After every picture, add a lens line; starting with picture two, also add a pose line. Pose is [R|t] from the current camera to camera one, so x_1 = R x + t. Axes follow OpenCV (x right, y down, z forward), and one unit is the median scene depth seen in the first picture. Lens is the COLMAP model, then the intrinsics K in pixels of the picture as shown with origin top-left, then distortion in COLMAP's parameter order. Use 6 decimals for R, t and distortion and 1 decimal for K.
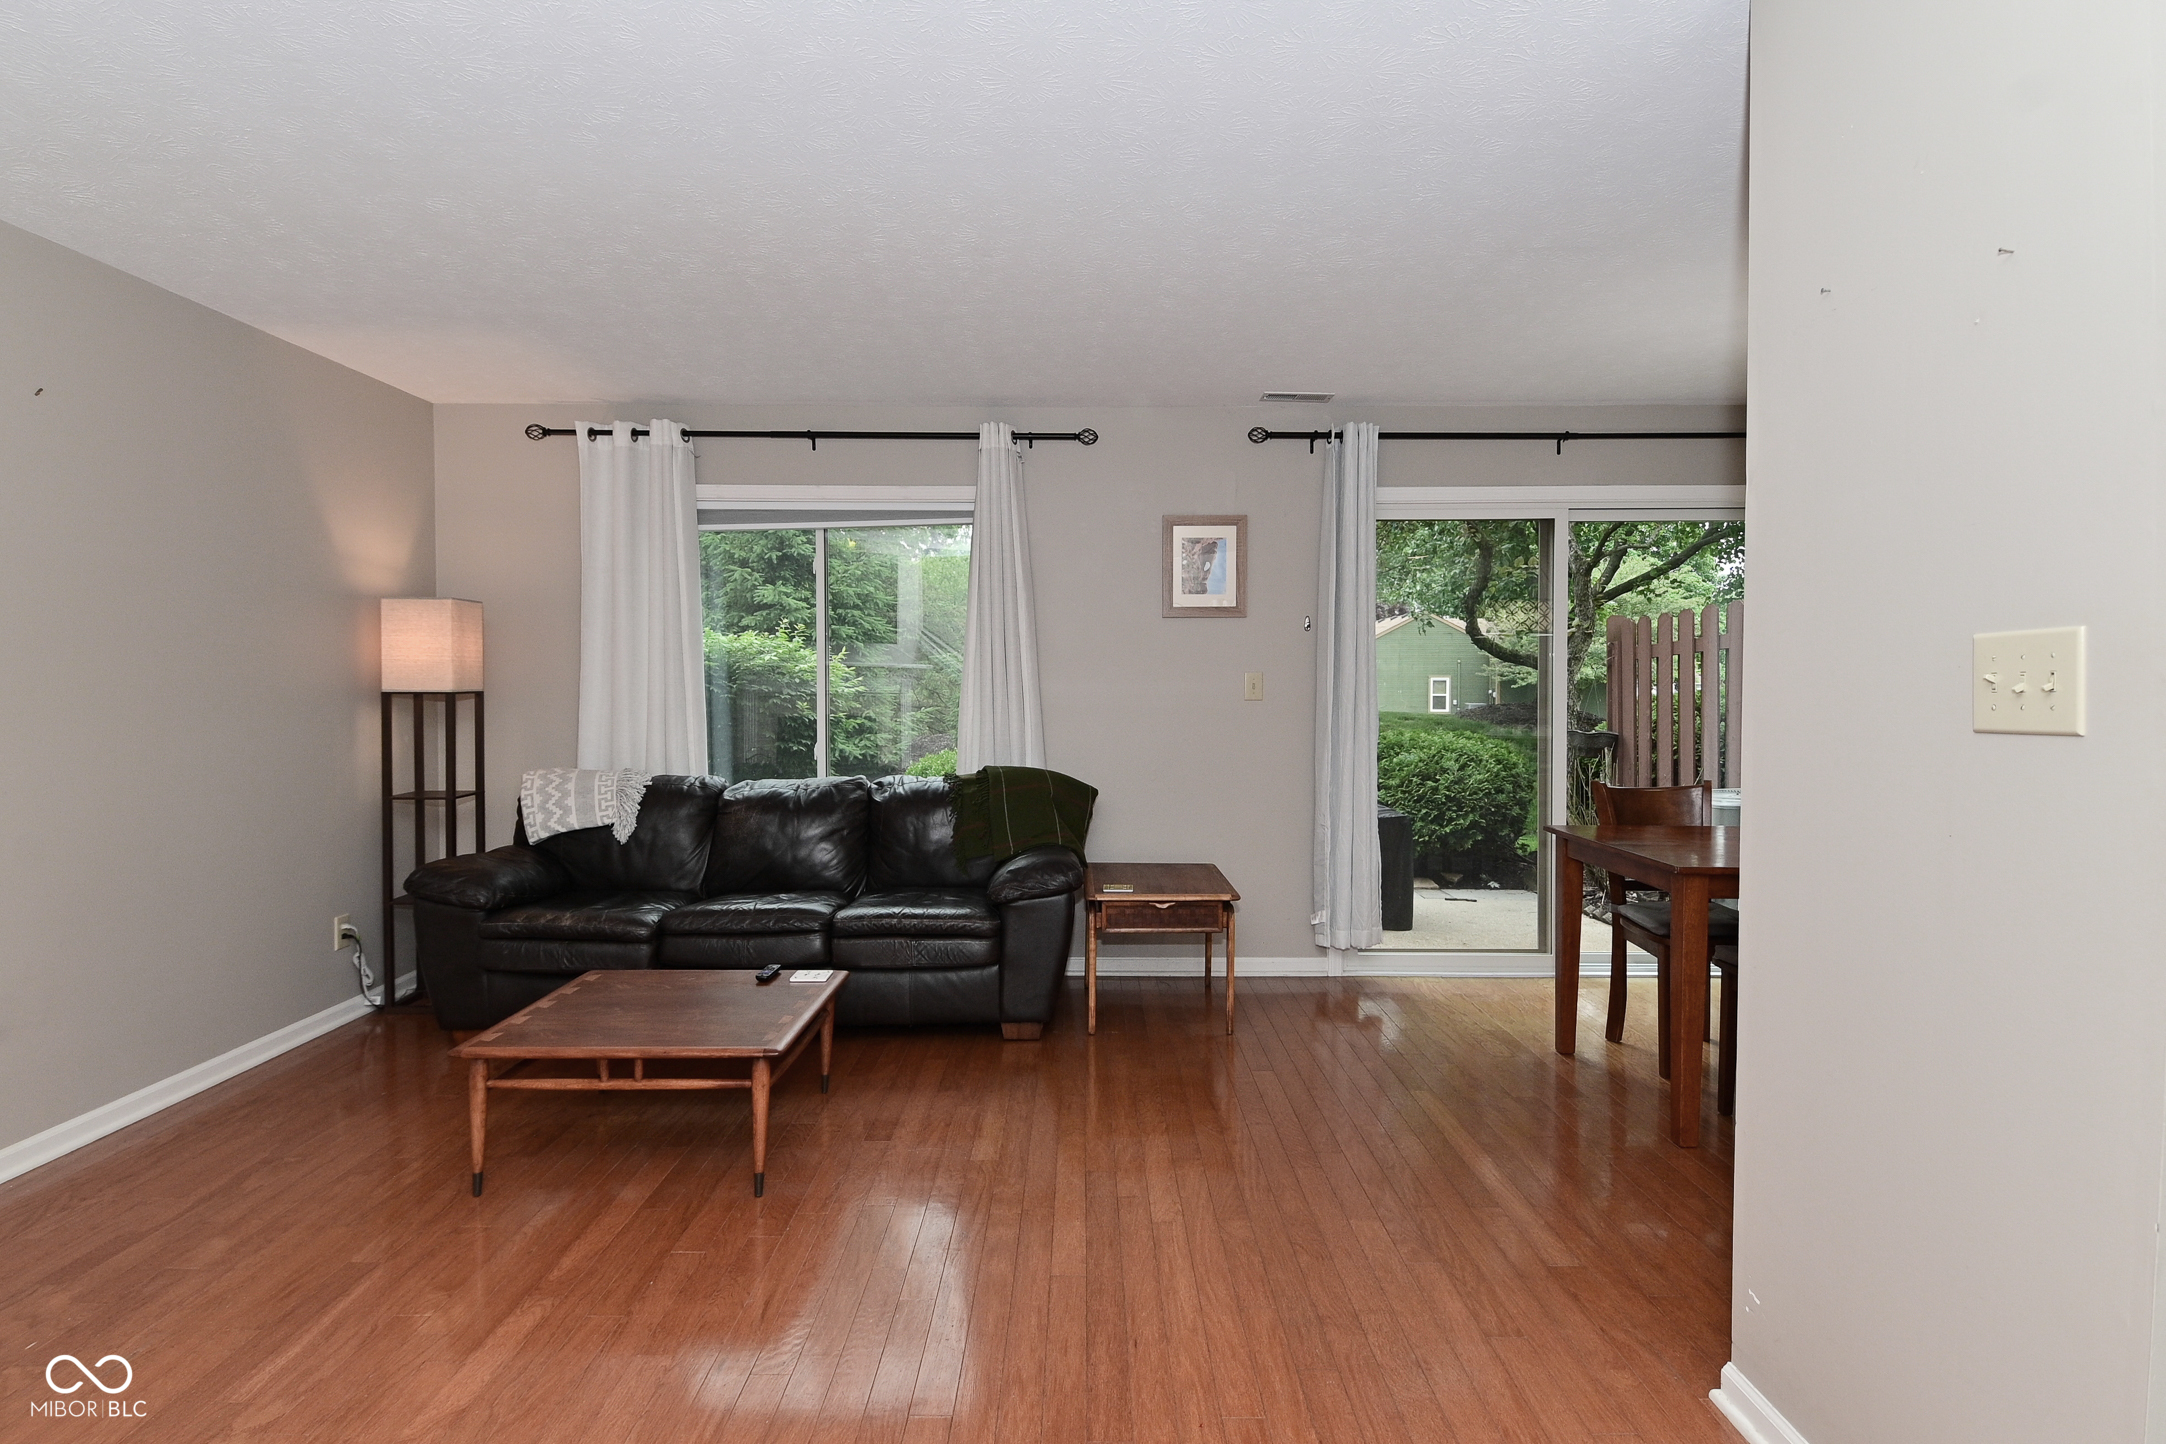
lens RADIAL K [[1136.6, 0, 1097.4], [0, 1136.6, 711.8], [0, 0, 1]] dist [0.029923, -0.036210]
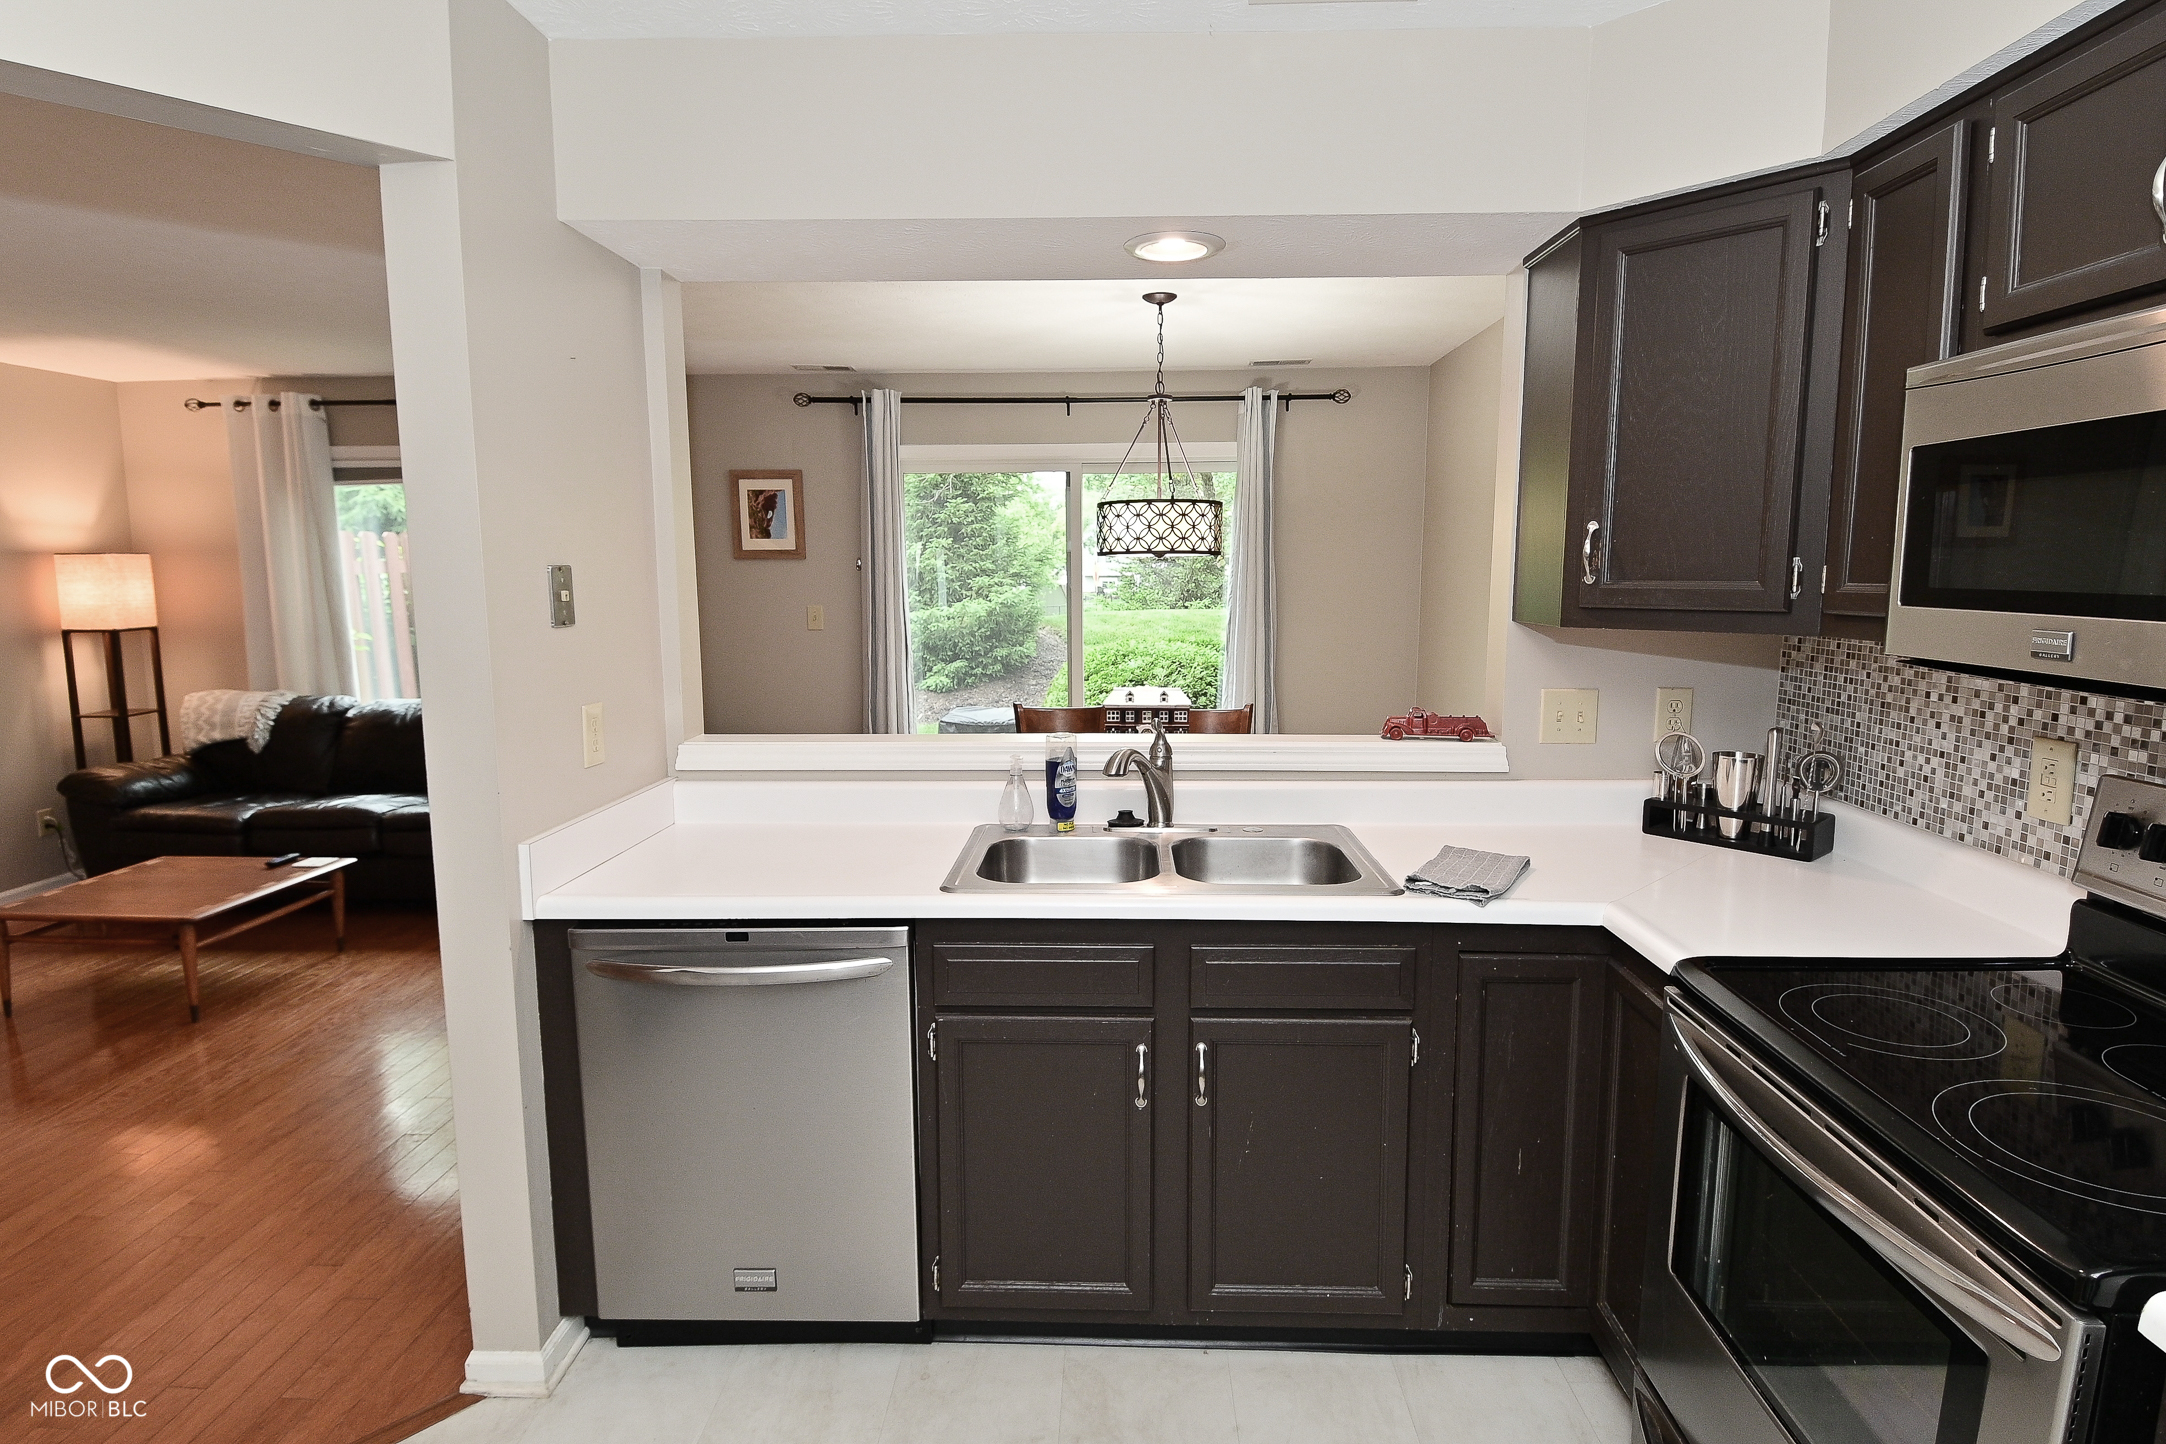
lens RADIAL K [[1136.6, 0, 1072.8], [0, 1136.6, 709.2], [0, 0, 1]] dist [0.029923, -0.036210]
pose [[0.998927, 0.002715, -0.046234, 0.469240], [0.001837, 0.995174, 0.098111, -0.045616], [0.046277, -0.098090, 0.994101, -0.157286]]
